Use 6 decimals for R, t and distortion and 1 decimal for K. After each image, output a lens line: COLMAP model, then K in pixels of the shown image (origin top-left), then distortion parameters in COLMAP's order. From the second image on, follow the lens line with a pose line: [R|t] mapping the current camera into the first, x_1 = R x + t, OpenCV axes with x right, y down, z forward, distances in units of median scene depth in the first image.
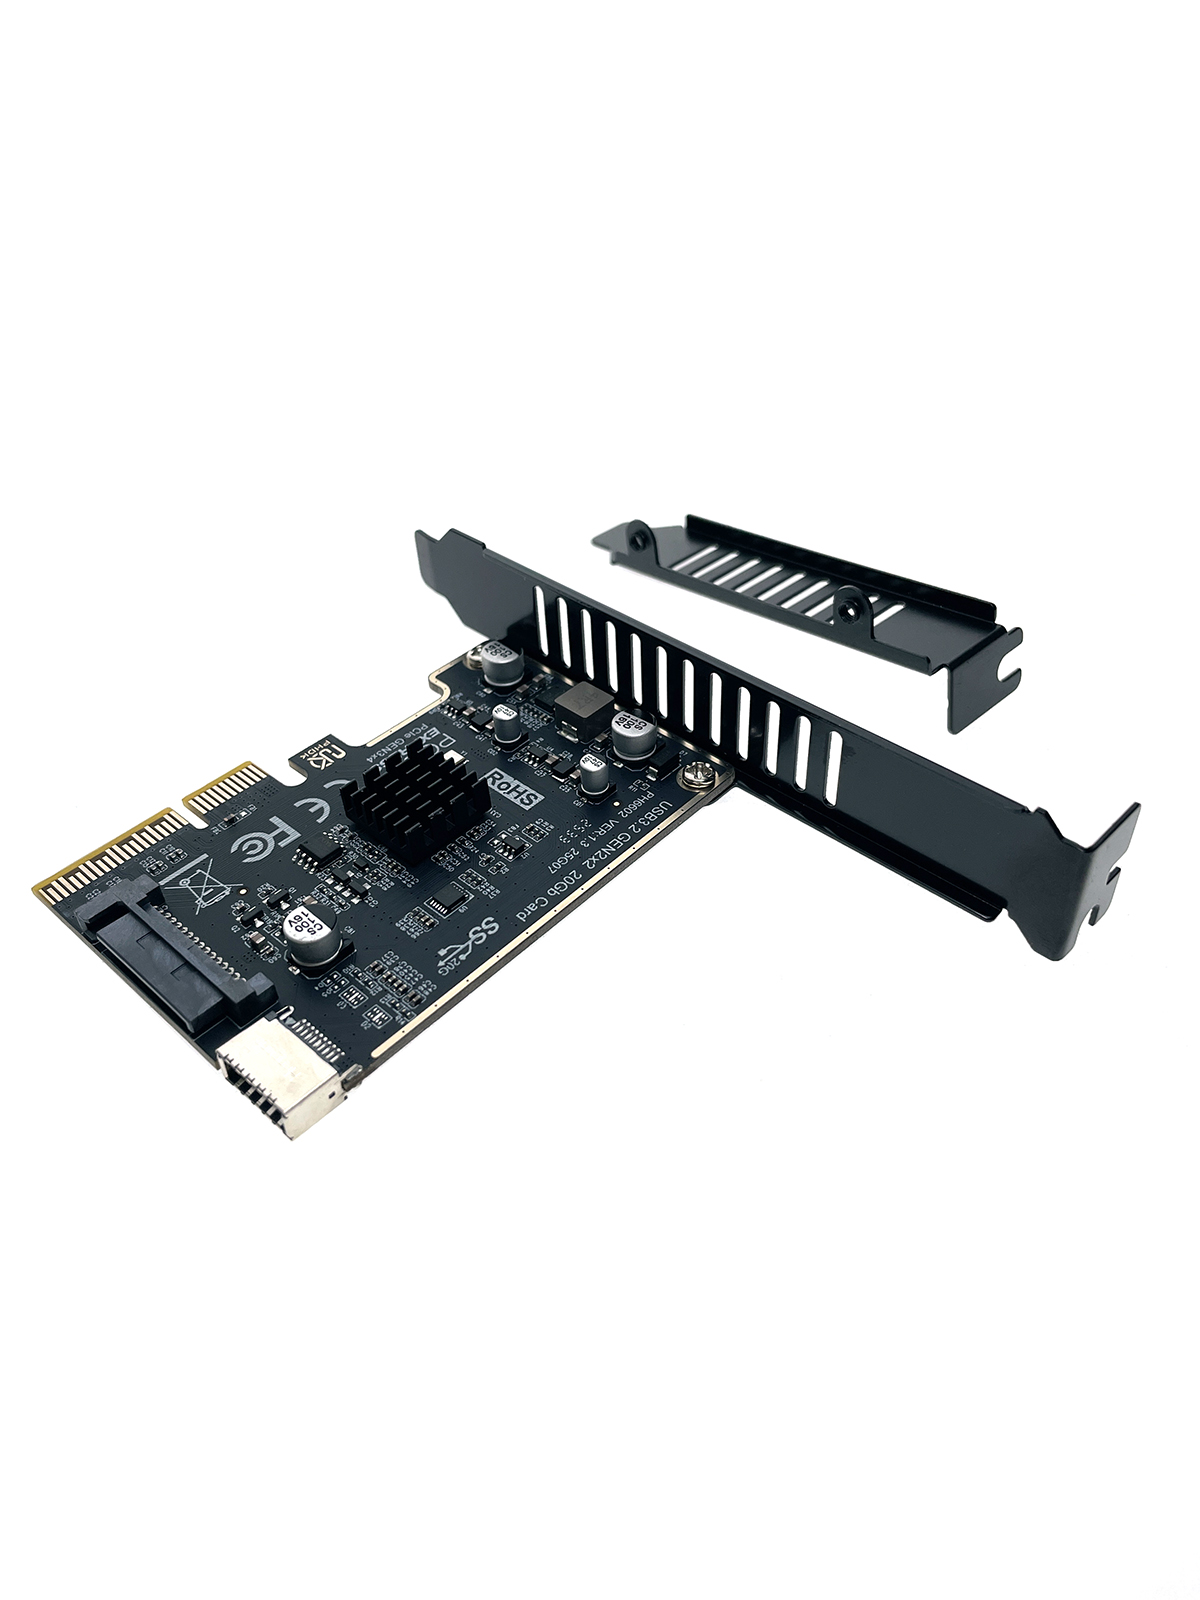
lens RADIAL K [[1250.3, 0, 600.0], [0, 1250.3, 800.0], [0, 0, 1]] dist [-0.002282, -0.004282]
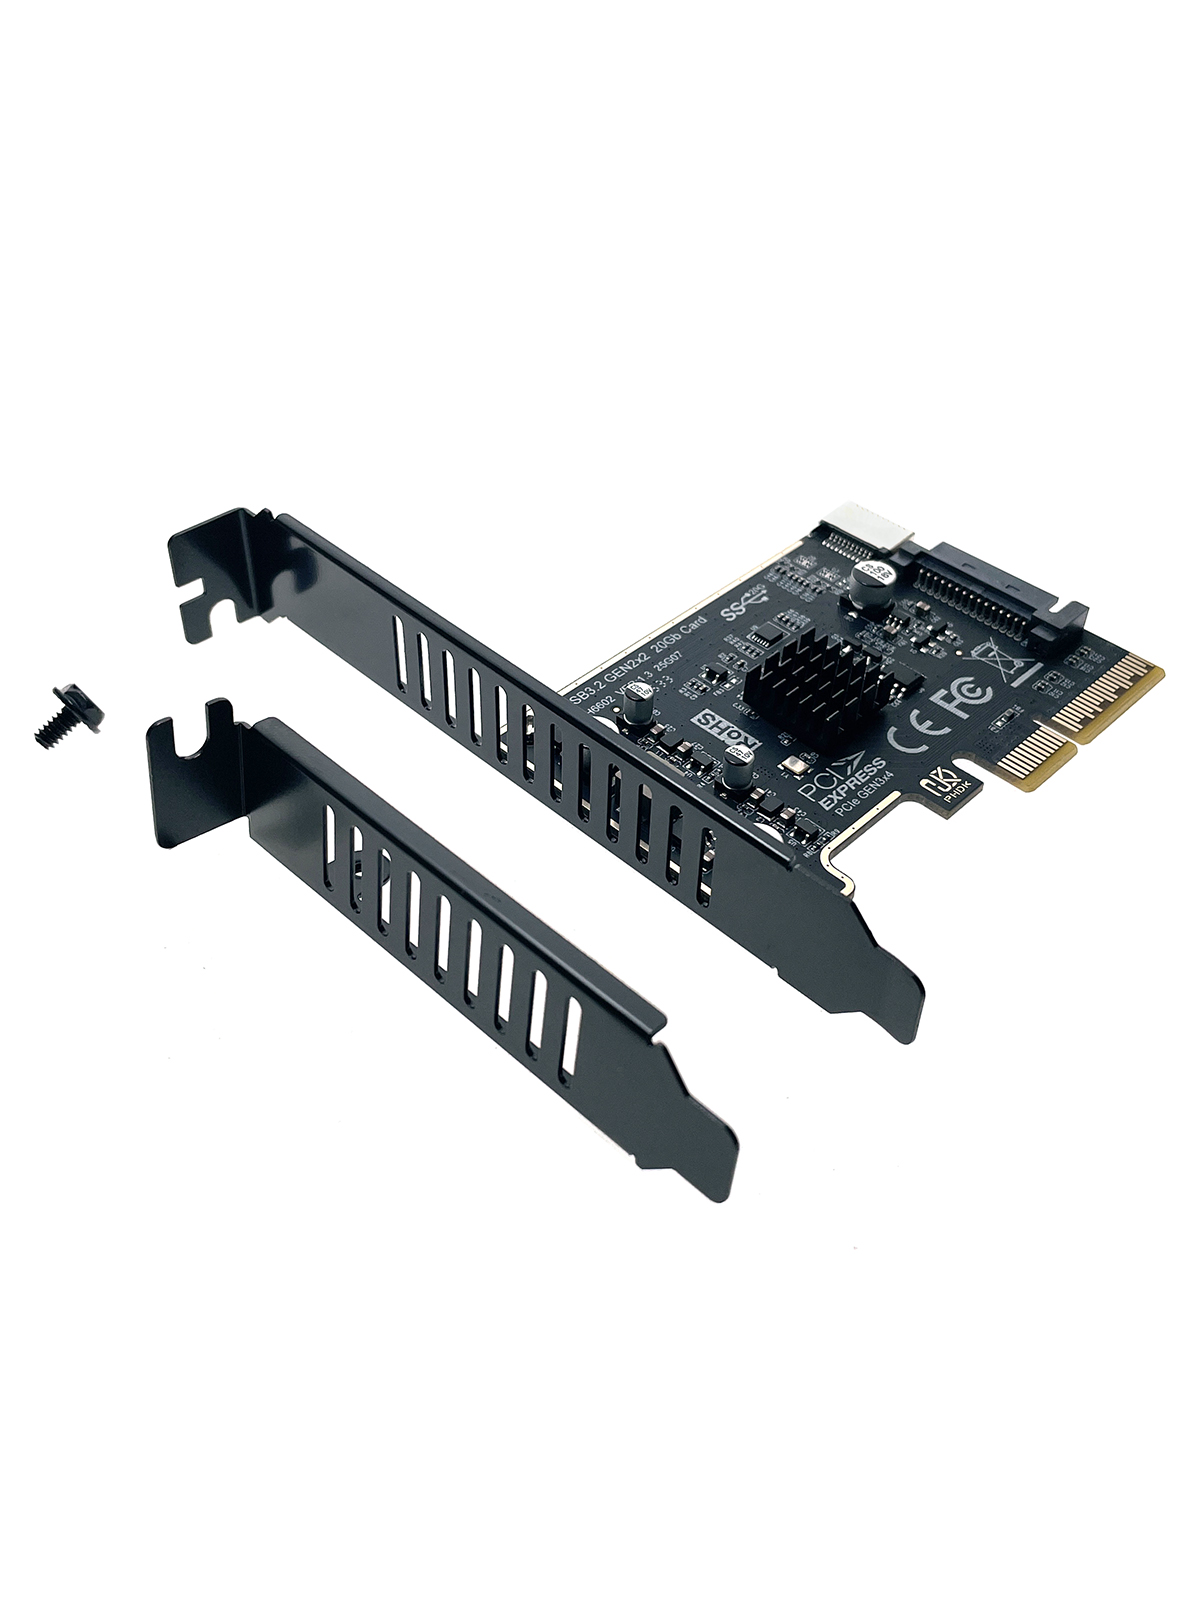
lens RADIAL K [[1479.1, 0, 600.0], [0, 1479.1, 800.0], [0, 0, 1]] dist [0.034975, -0.003383]
pose [[-0.999655, -0.008611, 0.024816, -0.003350], [0.024134, 0.071851, 0.997123, -1.187869], [-0.010369, 0.997378, -0.071619, 1.189242]]
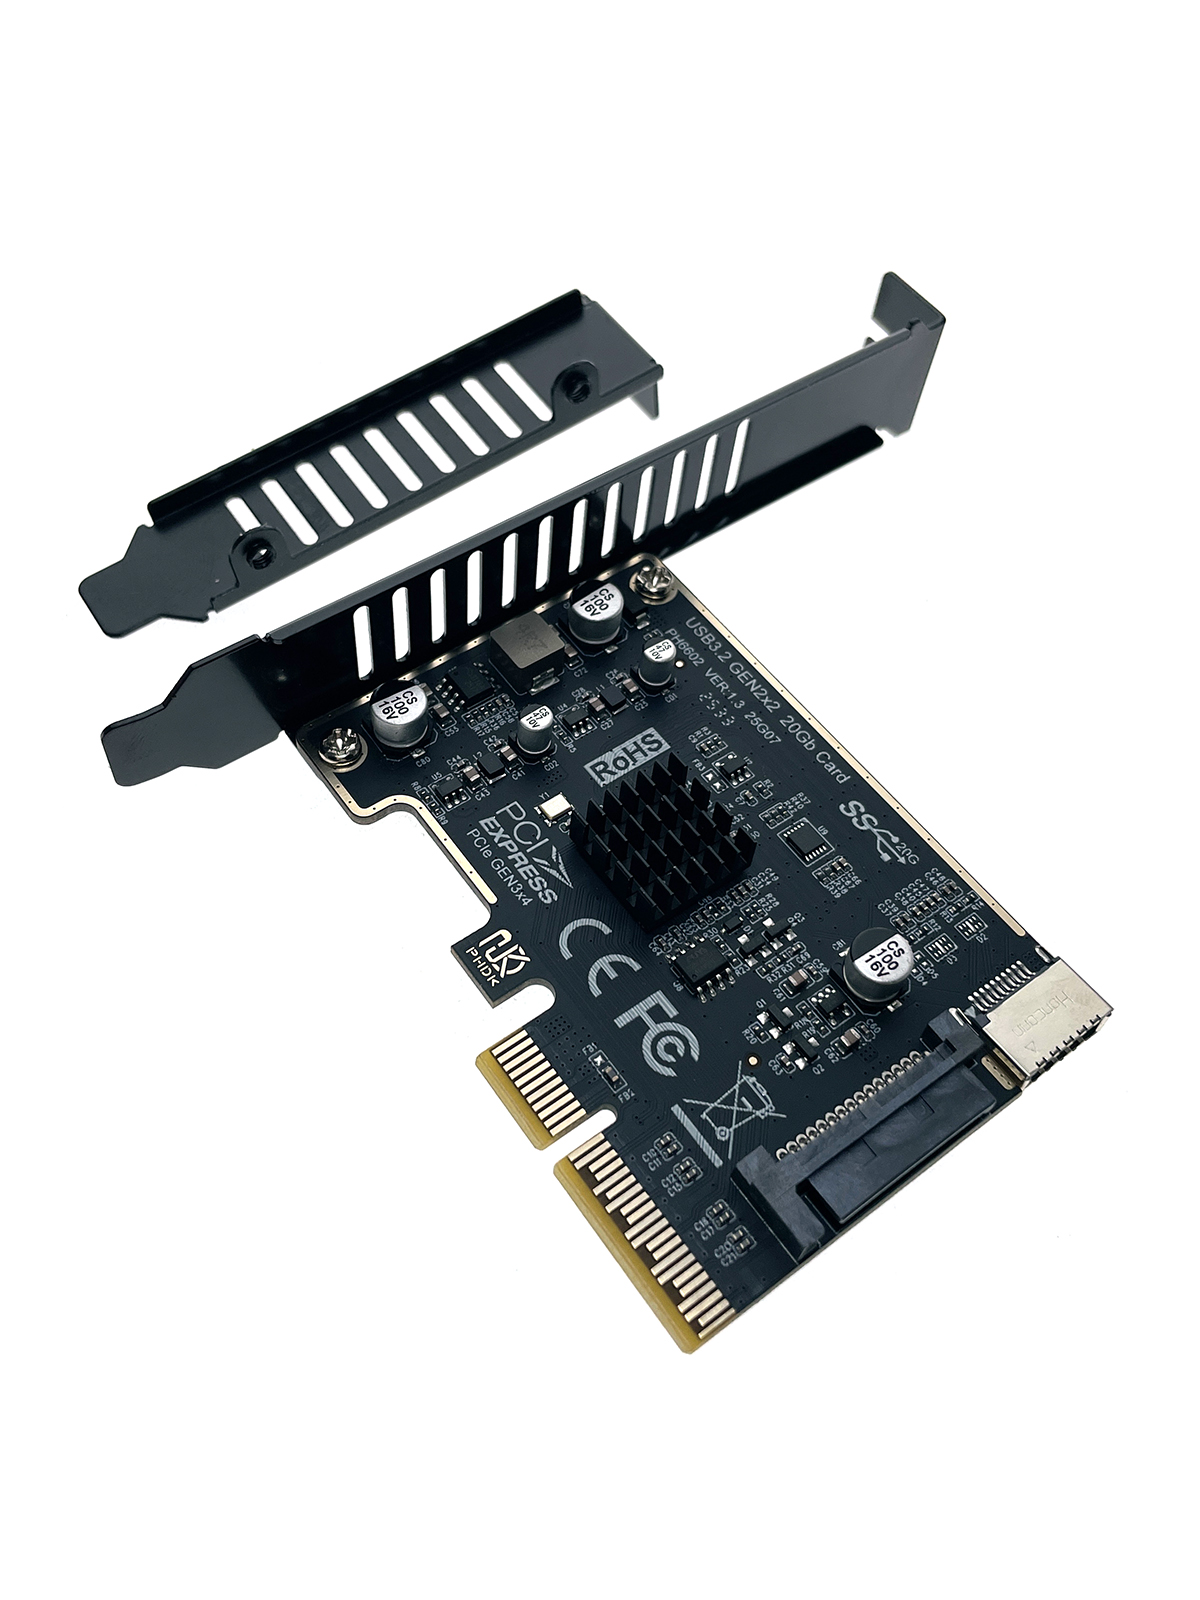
lens RADIAL K [[1479.1, 0, 600.0], [0, 1479.1, 800.0], [0, 0, 1]] dist [0.034975, -0.003383]
pose [[0.180016, -0.790083, 0.585972, -0.689857], [0.601737, 0.559691, 0.569788, -0.576886], [-0.778143, 0.250030, 0.576176, 0.491819]]
